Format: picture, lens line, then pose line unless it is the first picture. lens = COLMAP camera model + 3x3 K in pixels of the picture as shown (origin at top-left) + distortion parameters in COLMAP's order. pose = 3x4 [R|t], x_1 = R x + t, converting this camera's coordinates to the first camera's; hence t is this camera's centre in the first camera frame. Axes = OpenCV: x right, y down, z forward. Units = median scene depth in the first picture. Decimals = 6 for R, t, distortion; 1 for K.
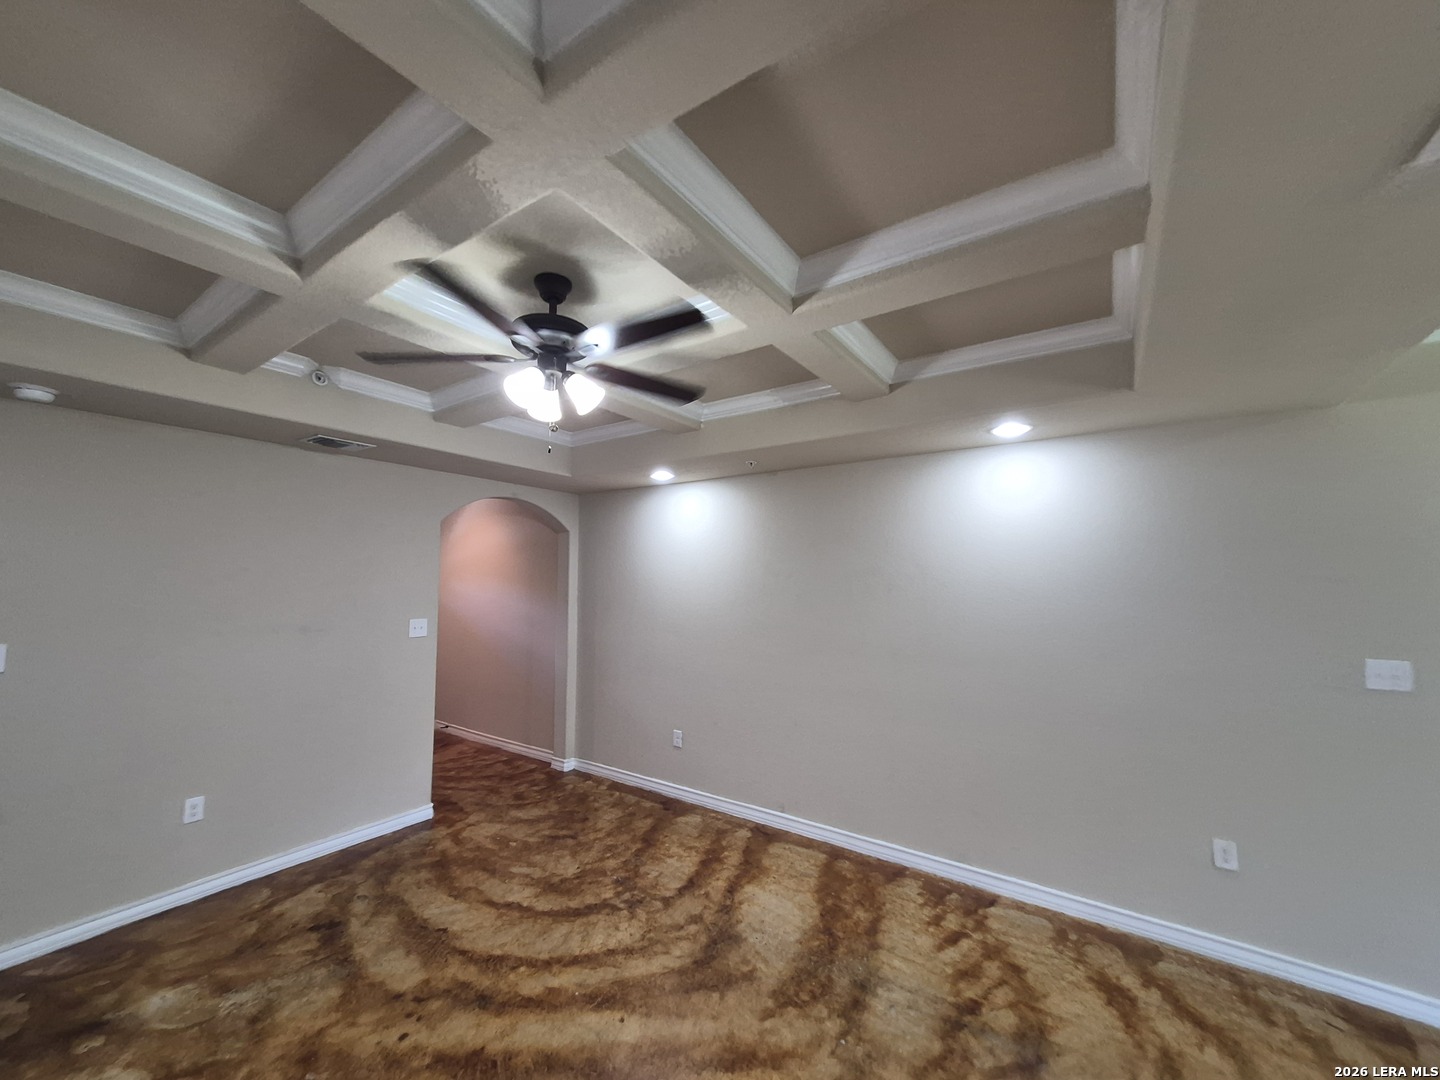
lens RADIAL K [[573.4, 0, 713.3], [0, 573.4, 547.7], [0, 0, 1]] dist [0.001476, 0.000753]
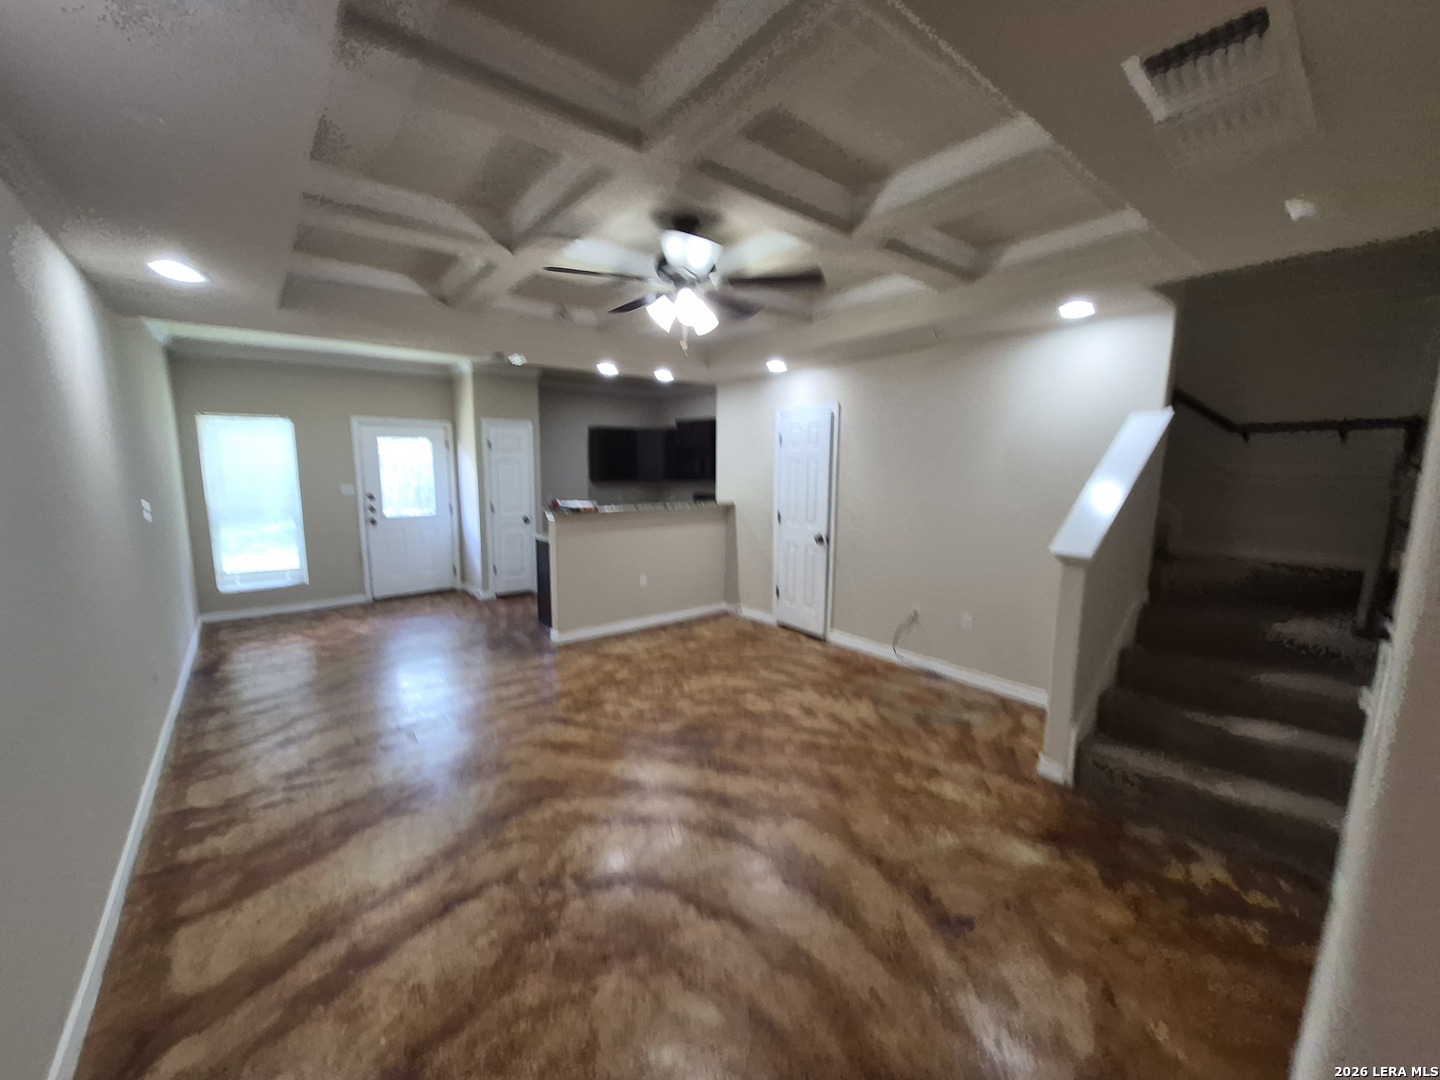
lens RADIAL K [[562.1, 0, 720.0], [0, 562.1, 540.0], [0, 0, 1]] dist [0.000833, -0.000012]
pose [[-0.966356, -0.043367, 0.253524, -0.497083], [-0.023117, 0.996338, 0.082316, 0.114607], [-0.256166, 0.073685, -0.963820, 1.561756]]
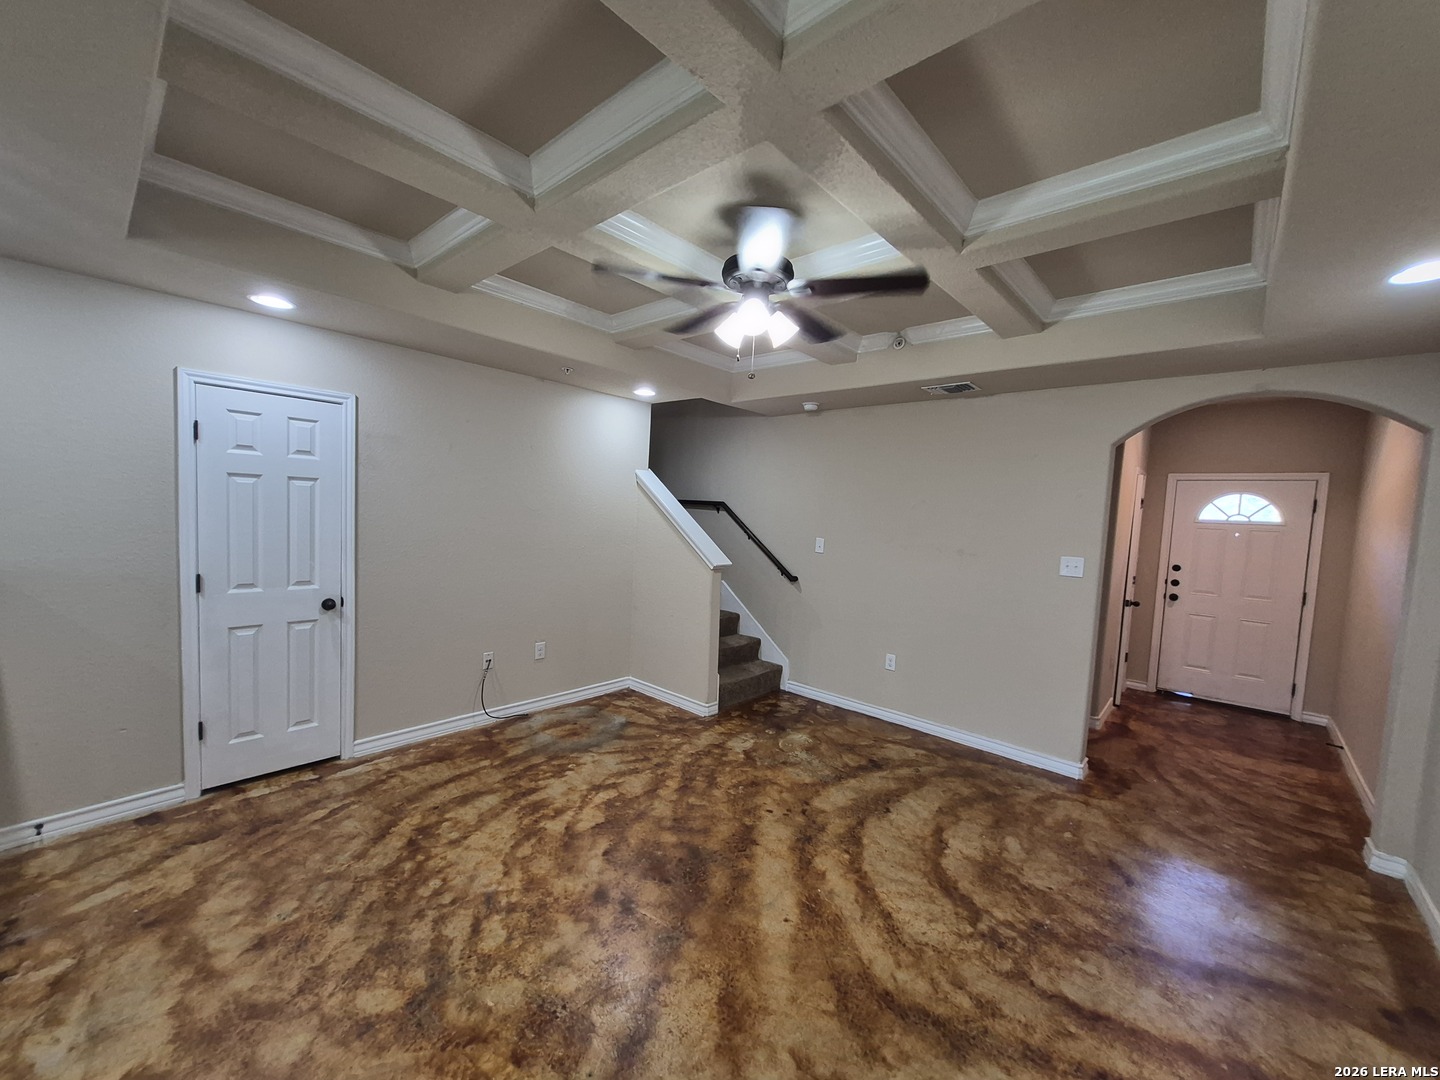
lens RADIAL K [[561.4, 0, 698.6], [0, 561.4, 543.4], [0, 0, 1]] dist [0.001948, 0.000054]
pose [[-0.143455, 0.050866, -0.988349, 0.586780], [0.003743, 0.998699, 0.050856, 0.071731], [0.989650, 0.003597, -0.143459, 0.706064]]
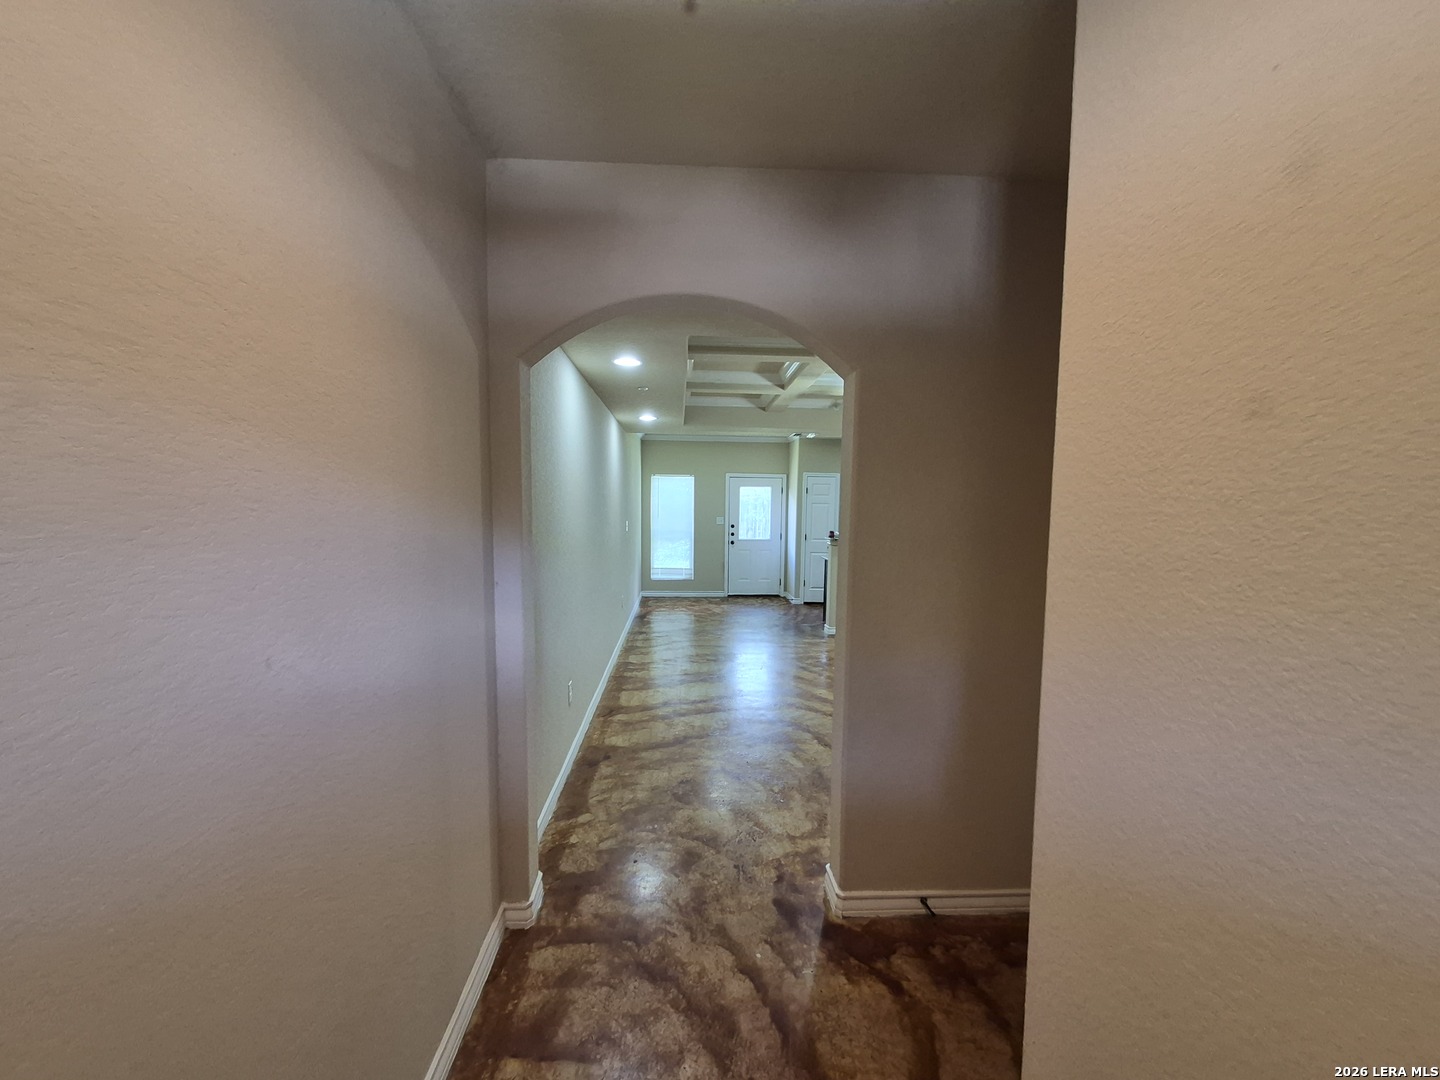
lens RADIAL K [[573.4, 0, 713.3], [0, 573.4, 547.7], [0, 0, 1]] dist [0.001476, 0.000753]
pose [[-0.623654, -0.076143, 0.777984, -1.131956], [-0.058495, 0.997000, 0.050687, 0.122623], [-0.779509, -0.013897, -0.626237, 1.946777]]
